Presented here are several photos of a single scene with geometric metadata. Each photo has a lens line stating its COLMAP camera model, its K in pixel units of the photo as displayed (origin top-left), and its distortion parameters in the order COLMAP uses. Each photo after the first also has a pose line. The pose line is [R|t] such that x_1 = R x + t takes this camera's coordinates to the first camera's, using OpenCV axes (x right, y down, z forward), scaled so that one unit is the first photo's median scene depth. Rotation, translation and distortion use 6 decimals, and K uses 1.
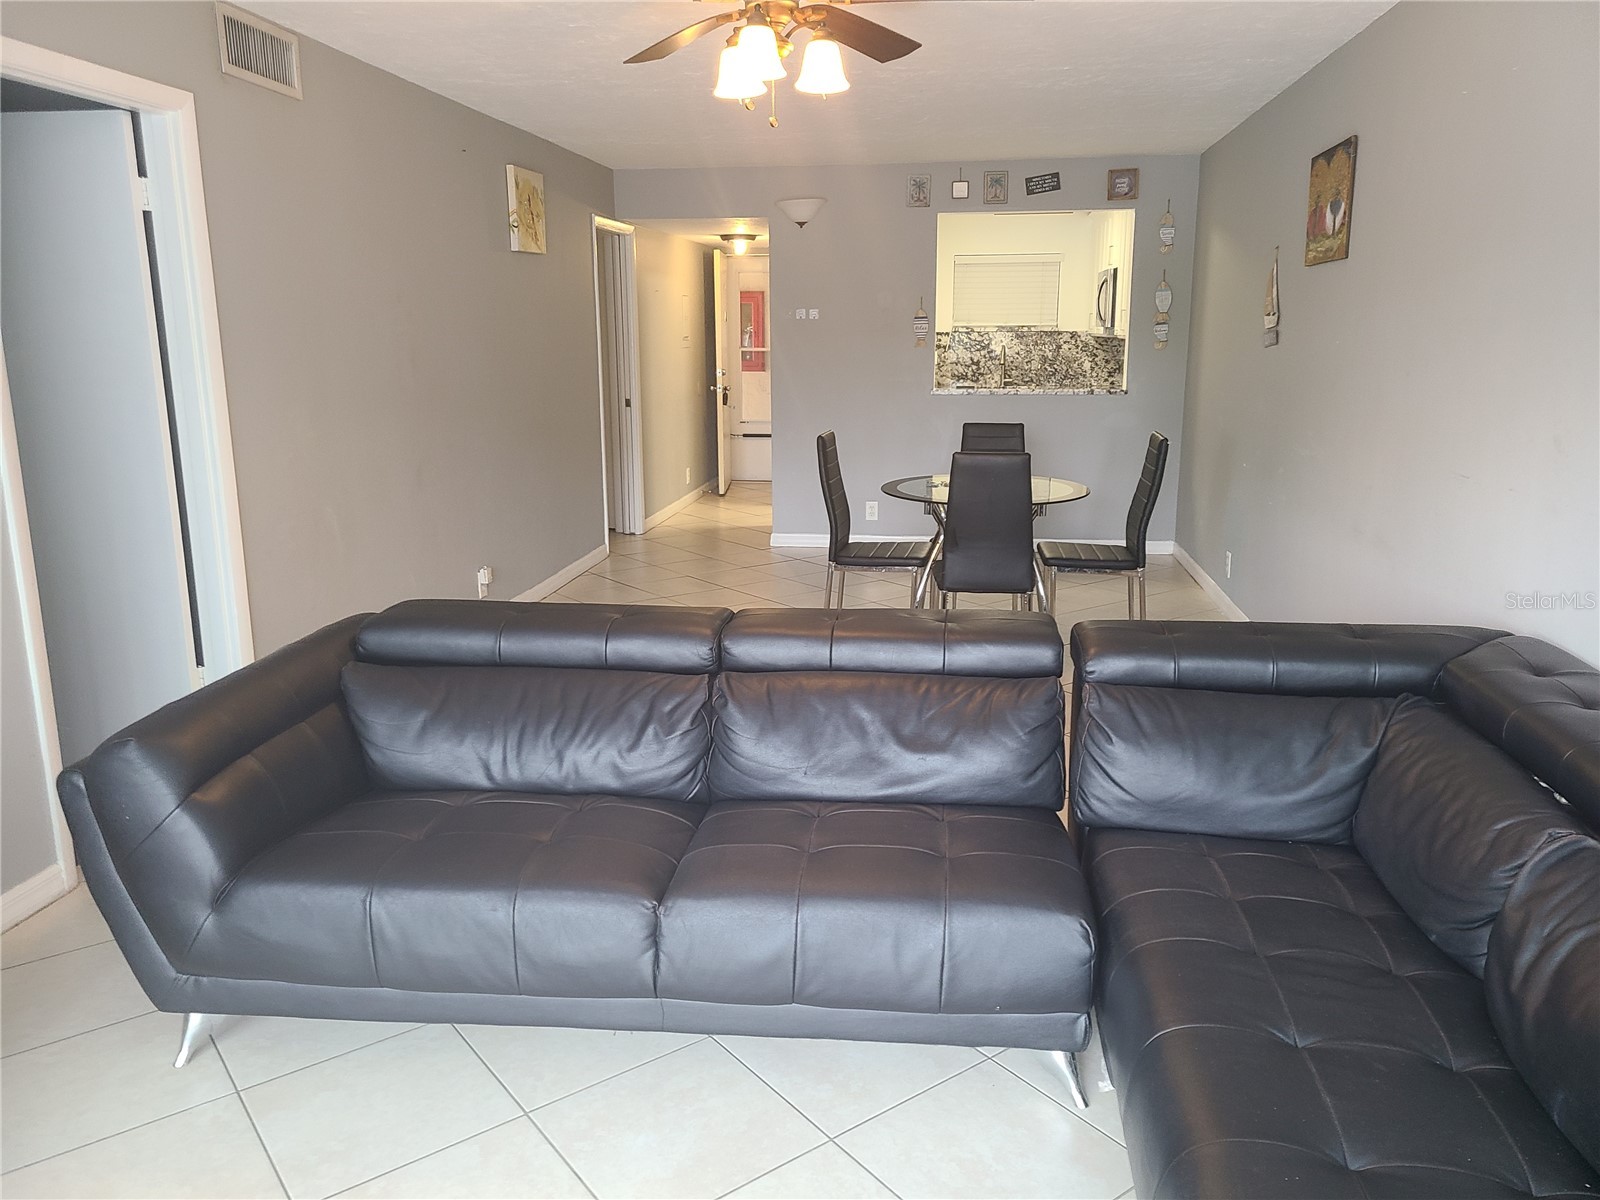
lens RADIAL K [[1192.8, 0, 801.2], [0, 1192.8, 584.2], [0, 0, 1]] dist [0.053259, -0.042260]
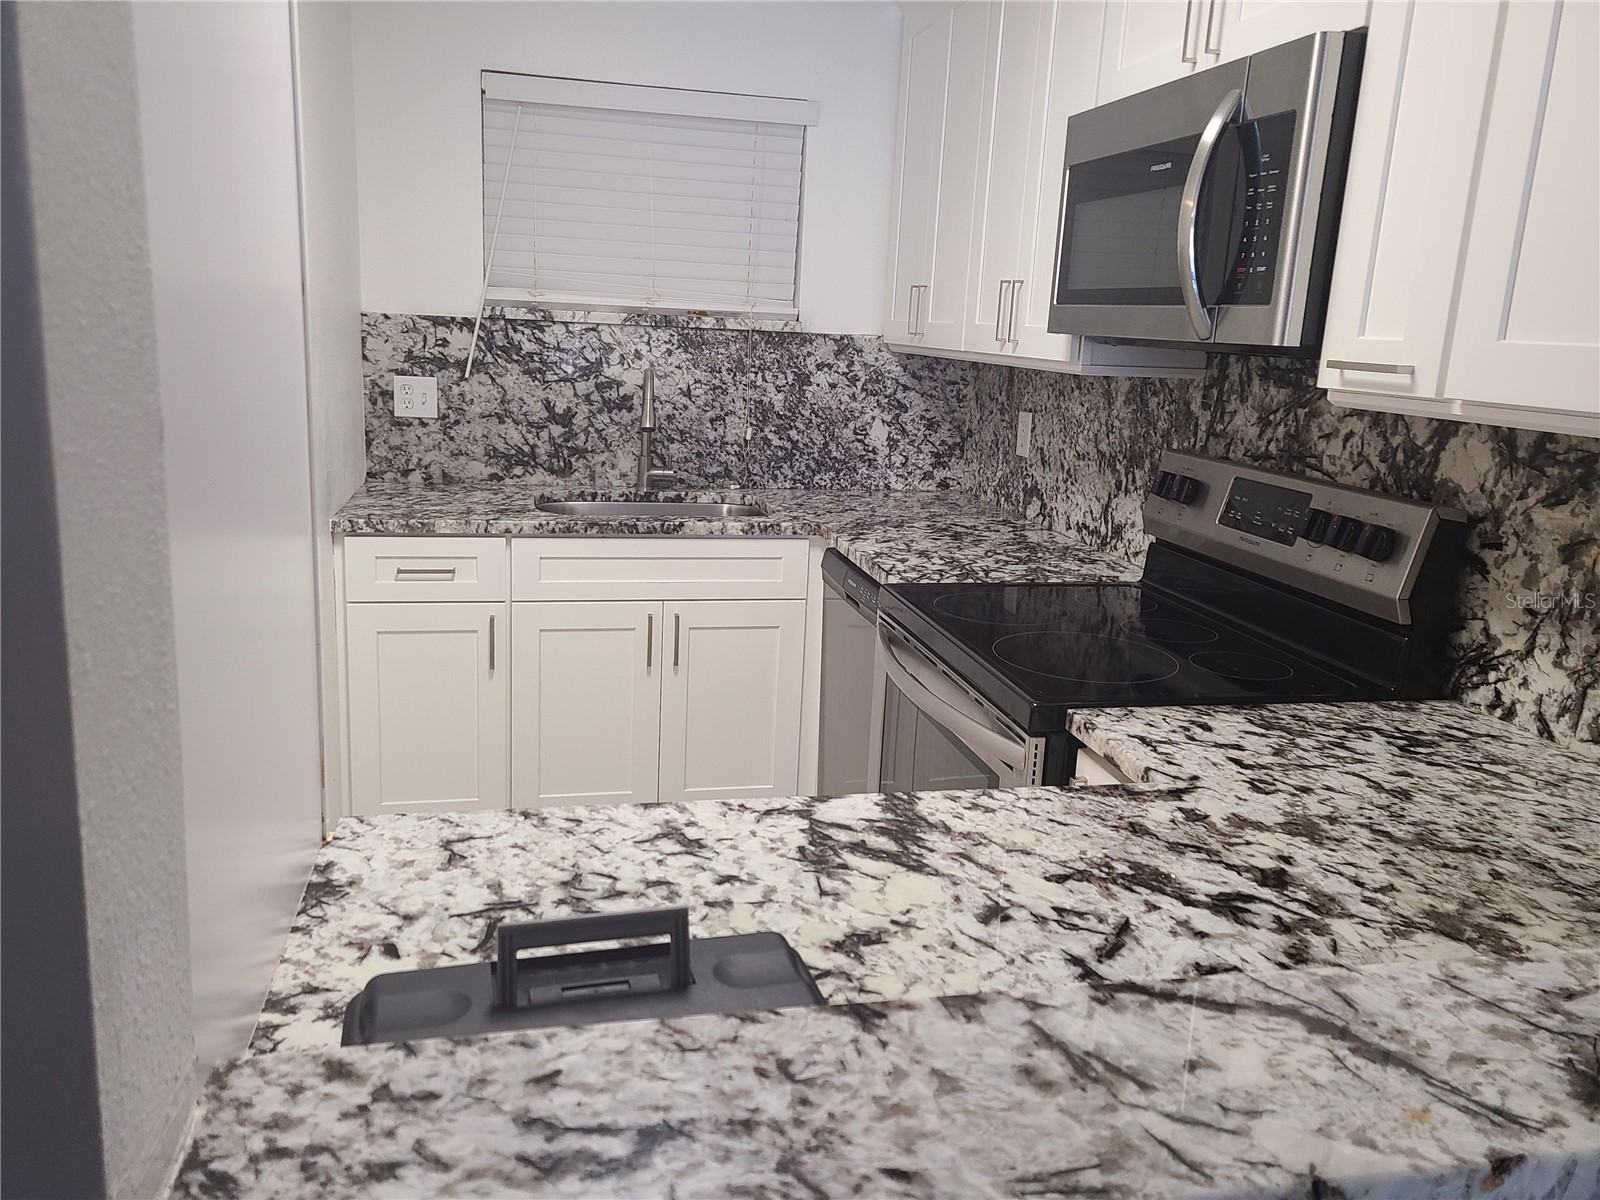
lens RADIAL K [[1192.8, 0, 801.2], [0, 1192.8, 584.2], [0, 0, 1]] dist [0.053259, -0.042260]
pose [[0.931141, -0.033207, 0.363144, 0.119710], [0.027451, 0.999402, 0.021003, -0.199246], [-0.363625, -0.009588, 0.931496, 0.925470]]
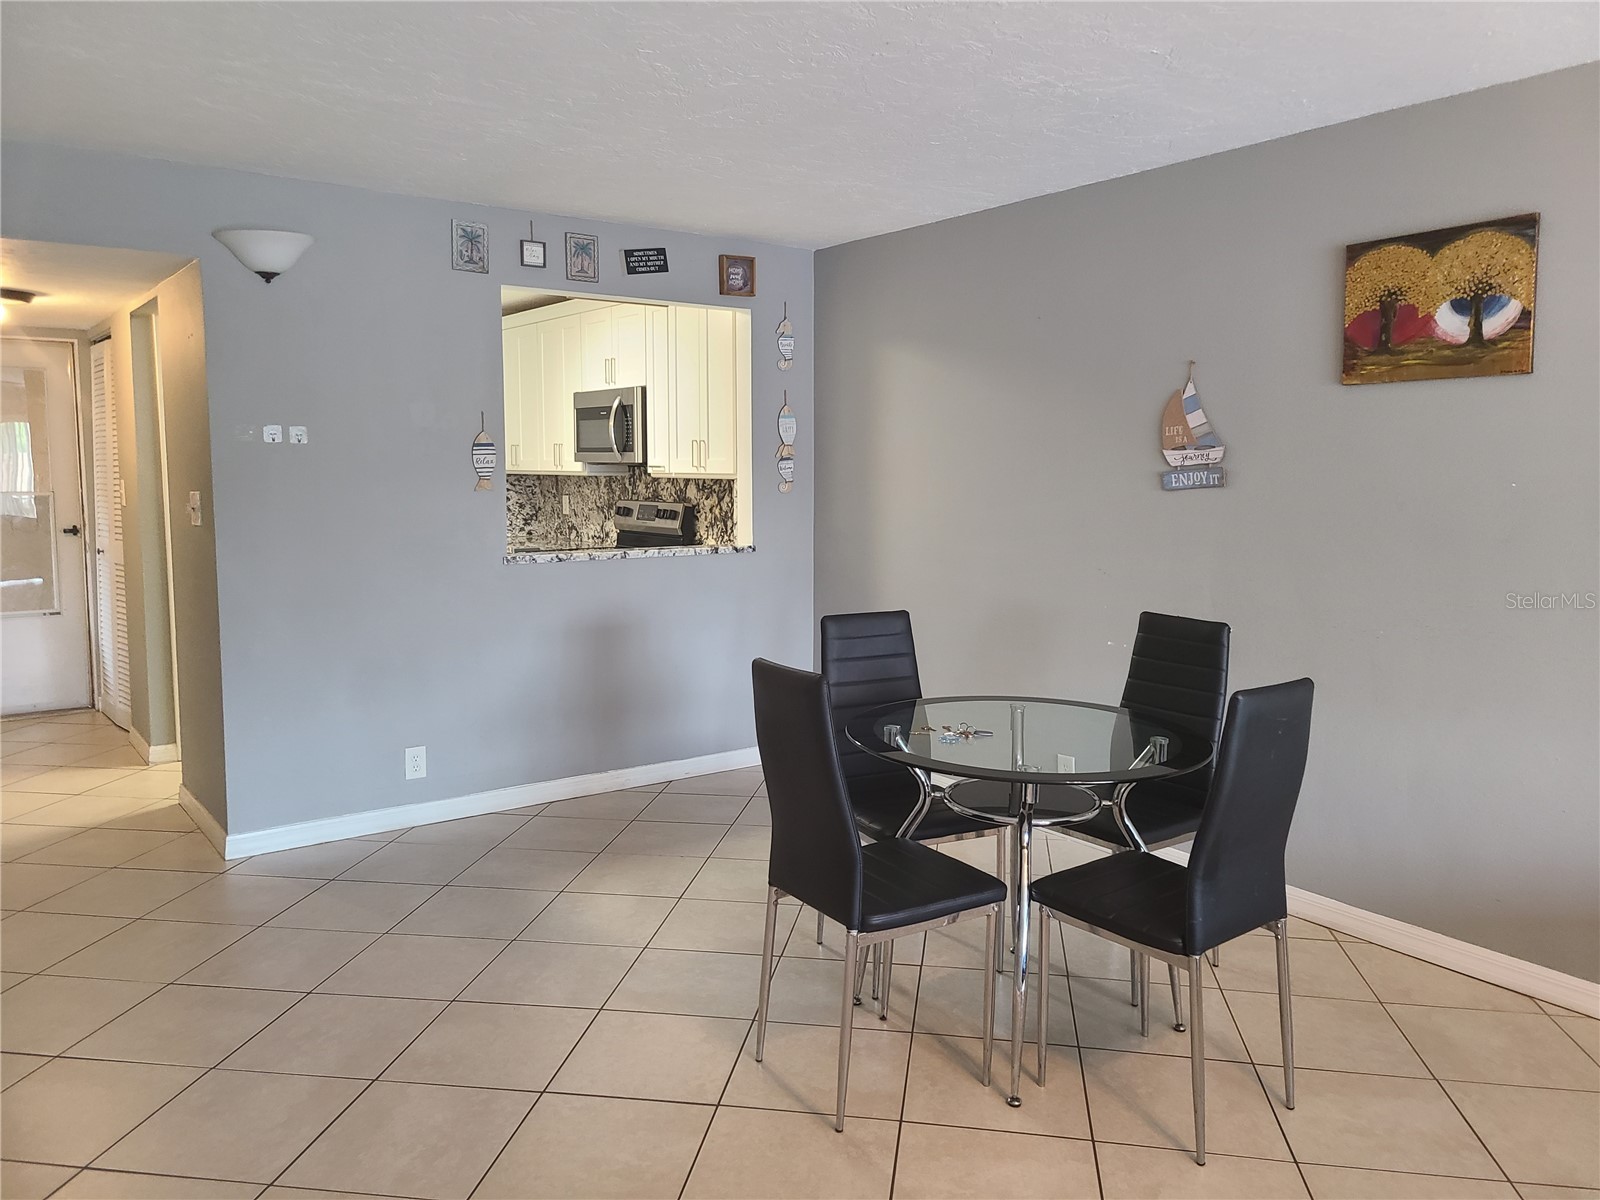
lens RADIAL K [[1195.4, 0, 810.3], [0, 1195.4, 575.0], [0, 0, 1]] dist [0.034554, -0.009051]
pose [[0.707863, -0.059364, 0.703851, -0.220638], [0.142413, 0.987993, -0.059895, -0.092232], [-0.691844, 0.142635, 0.707818, 0.441454]]
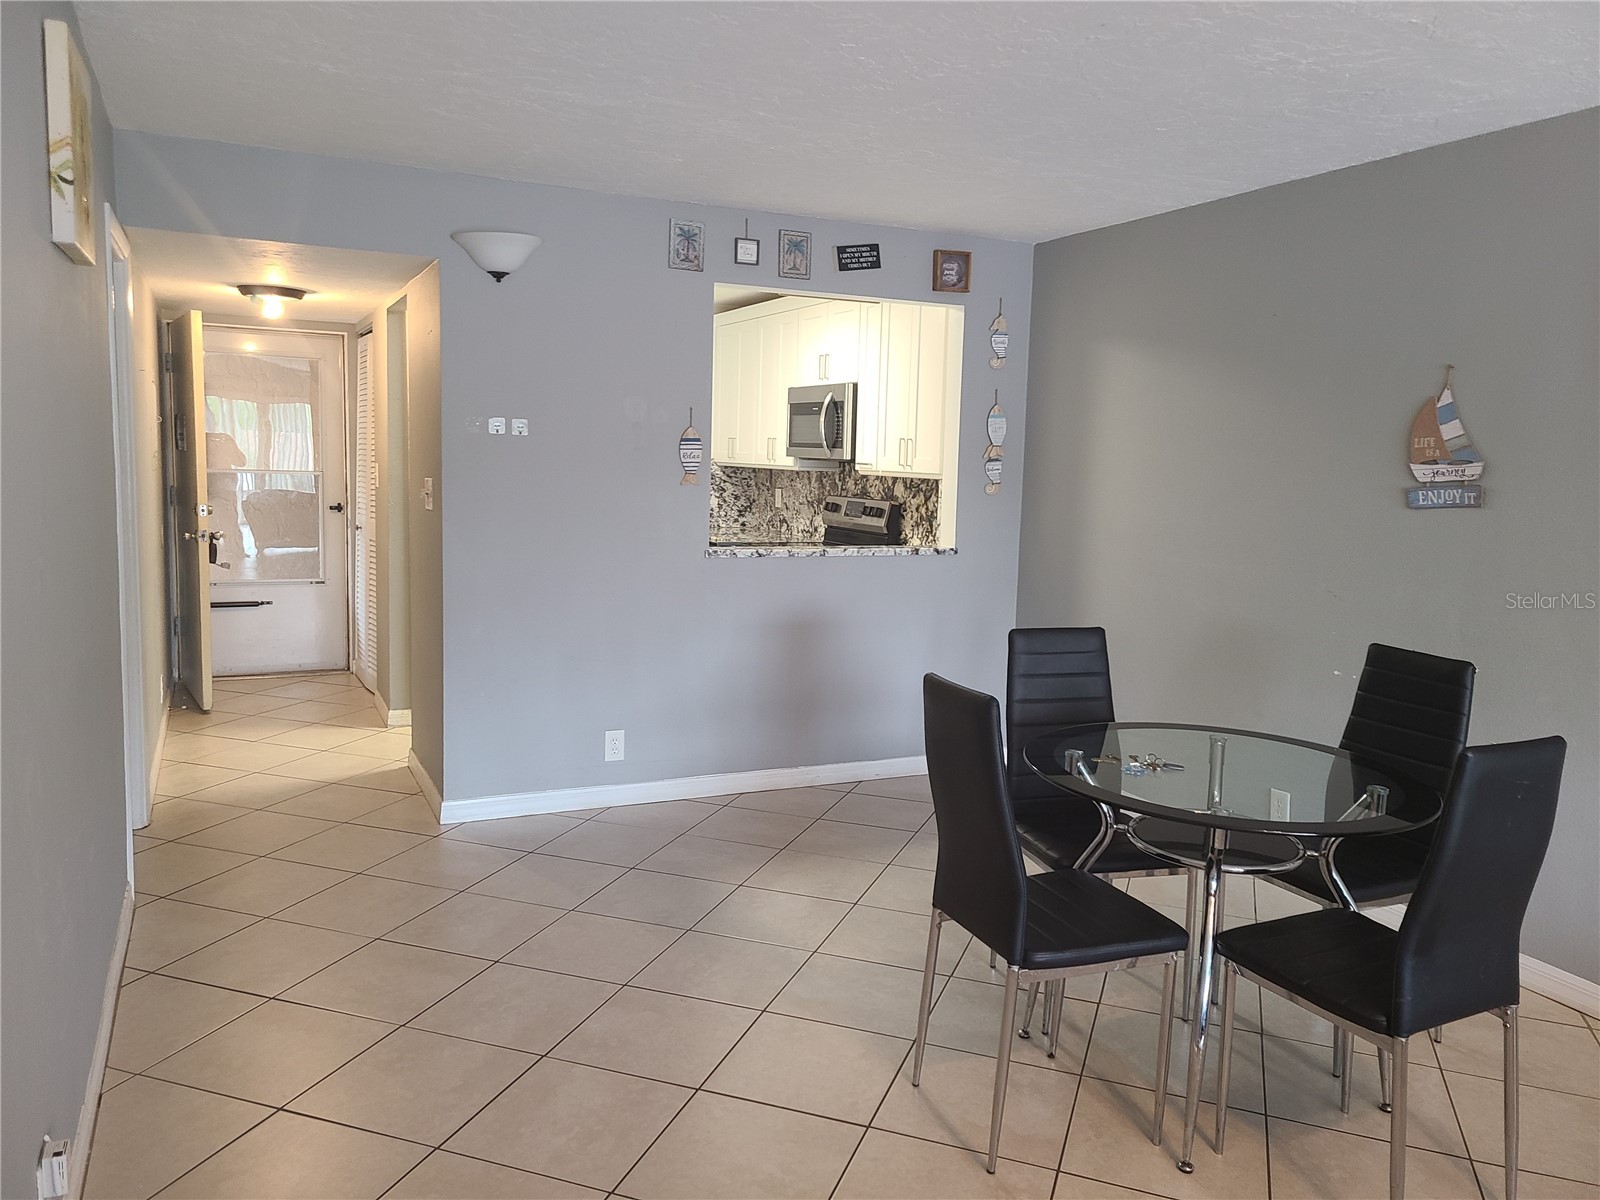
lens RADIAL K [[1192.8, 0, 801.2], [0, 1192.8, 584.2], [0, 0, 1]] dist [0.053259, -0.042260]
pose [[0.832319, -0.033032, 0.553312, -0.203215], [0.084426, 0.994131, -0.067650, -0.096661], [-0.547830, 0.103020, 0.830223, 0.439664]]
